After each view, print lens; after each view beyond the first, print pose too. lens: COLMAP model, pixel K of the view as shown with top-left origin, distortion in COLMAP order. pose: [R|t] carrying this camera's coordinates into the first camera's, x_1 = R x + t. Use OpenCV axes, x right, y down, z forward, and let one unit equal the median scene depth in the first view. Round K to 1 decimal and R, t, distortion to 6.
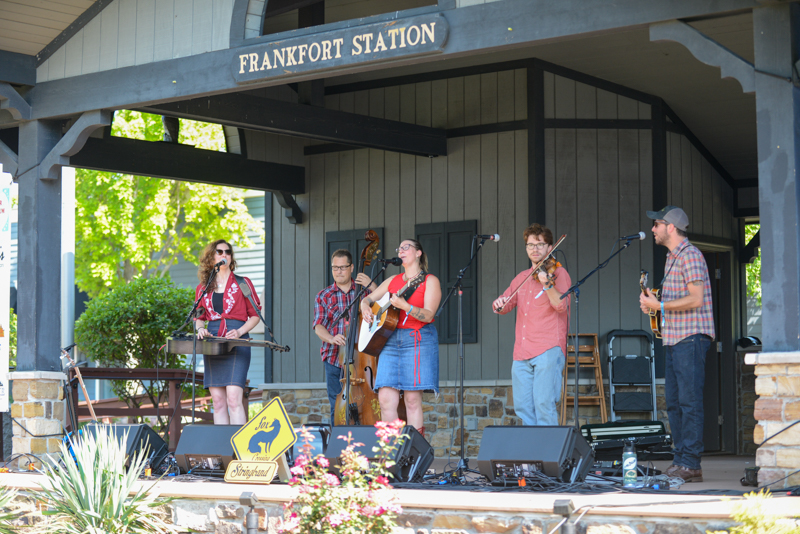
lens RADIAL K [[1884.2, 0, 396.8], [0, 1884.2, 268.4], [0, 0, 1]] dist [-0.289085, 0.000000]
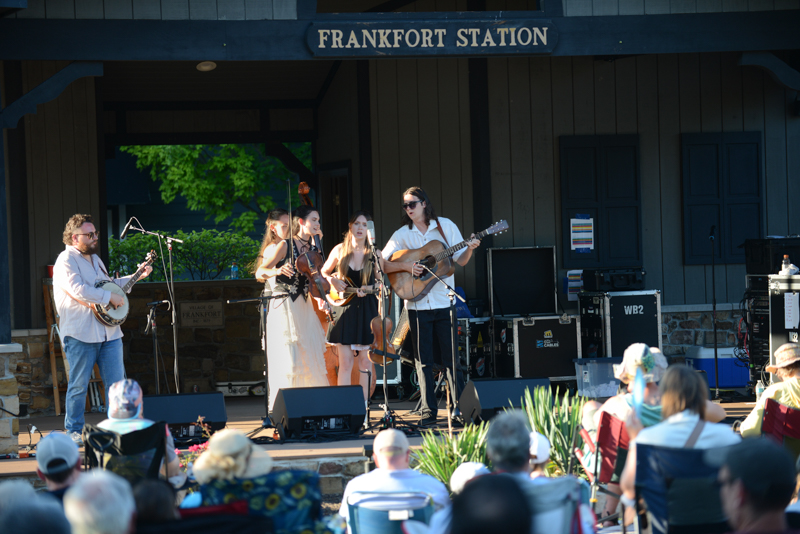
lens RADIAL K [[3316.9, 0, 402.1], [0, 3316.9, 268.5], [0, 0, 1]] dist [0.920770, 0.000000]
pose [[0.552240, -0.013546, 0.833575, -1.629191], [-0.030691, 0.998860, 0.036565, -0.051959], [-0.833120, -0.045776, 0.551195, -0.059571]]
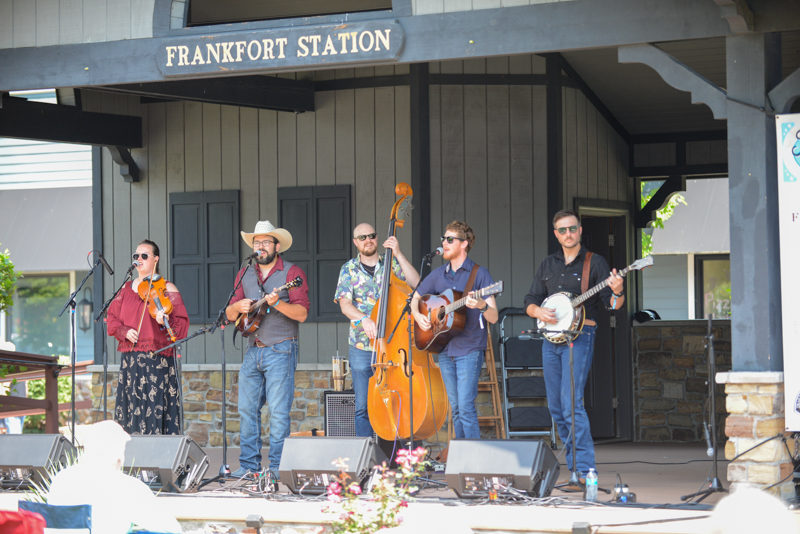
lens RADIAL K [[2620.2, 0, 406.9], [0, 2620.2, 271.2], [0, 0, 1]] dist [0.228787, 0.000000]
pose [[0.989593, -0.006684, 0.143741, -0.159003], [-0.000814, 0.998645, 0.052043, -0.071199], [-0.143894, -0.051618, 0.988246, -0.346805]]
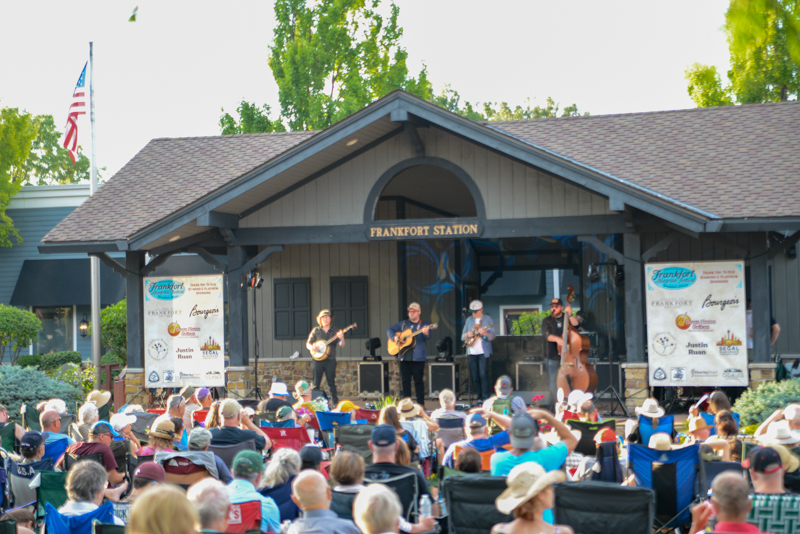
lens RADIAL K [[1628.3, 0, 401.9], [0, 1628.3, 266.7], [0, 0, 1]] dist [0.216342, 0.000000]
pose [[0.930857, -0.003267, 0.365368, -0.787195], [-0.012143, 0.999131, 0.039870, -0.149586], [-0.365181, -0.041550, 0.930009, -0.869711]]
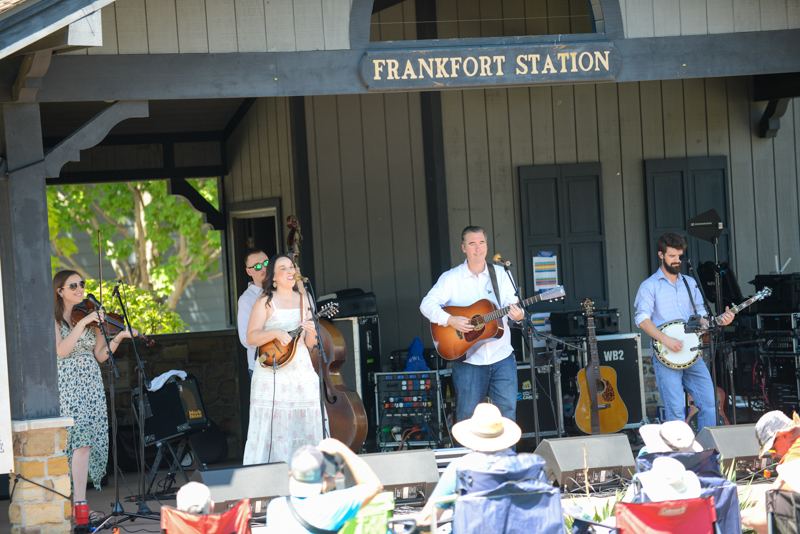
lens RADIAL K [[3812.2, 0, 394.3], [0, 3812.2, 287.6], [0, 0, 1]] dist [1.628484, 0.000000]
pose [[0.423188, -0.025302, 0.905688, -1.861819], [-0.007156, 0.999485, 0.031266, -0.061182], [-0.906013, -0.019713, 0.422790, 0.180588]]
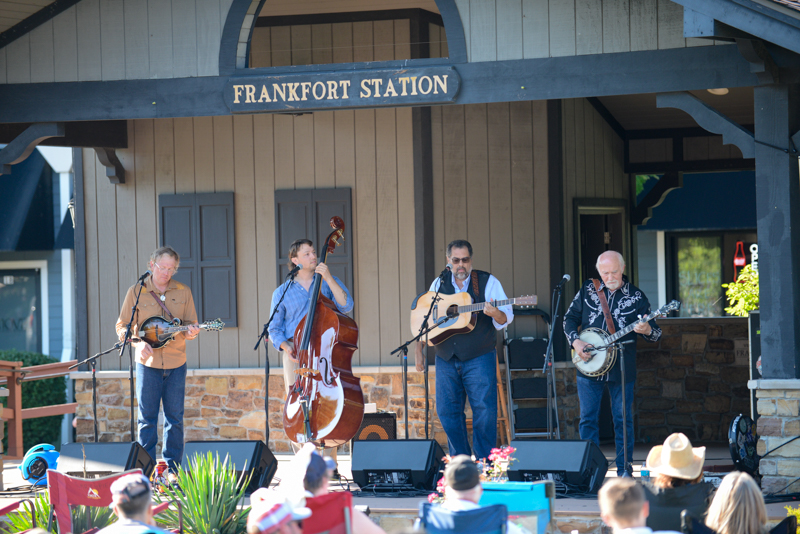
lens RADIAL K [[3812.2, 0, 400.0], [0, 3812.2, 269.0], [0, 0, 1]] dist [1.628484, 0.000000]
pose [[0.979060, -0.020704, 0.202515, -0.435428], [0.006658, 0.997539, 0.069793, -0.163495], [-0.203462, -0.066983, 0.976789, -1.124691]]
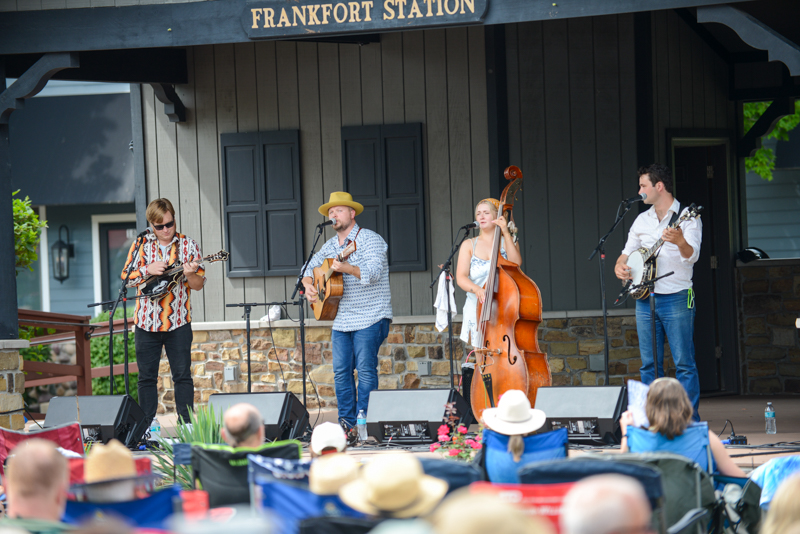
lens RADIAL K [[4152.0, 0, 398.6], [0, 4152.0, 270.9], [0, 0, 1]] dist [2.162610, 0.000000]
pose [[0.990349, -0.035935, 0.133856, -0.308294], [0.025597, 0.996612, 0.078168, -0.149319], [-0.136212, -0.073987, 0.987913, -1.167243]]
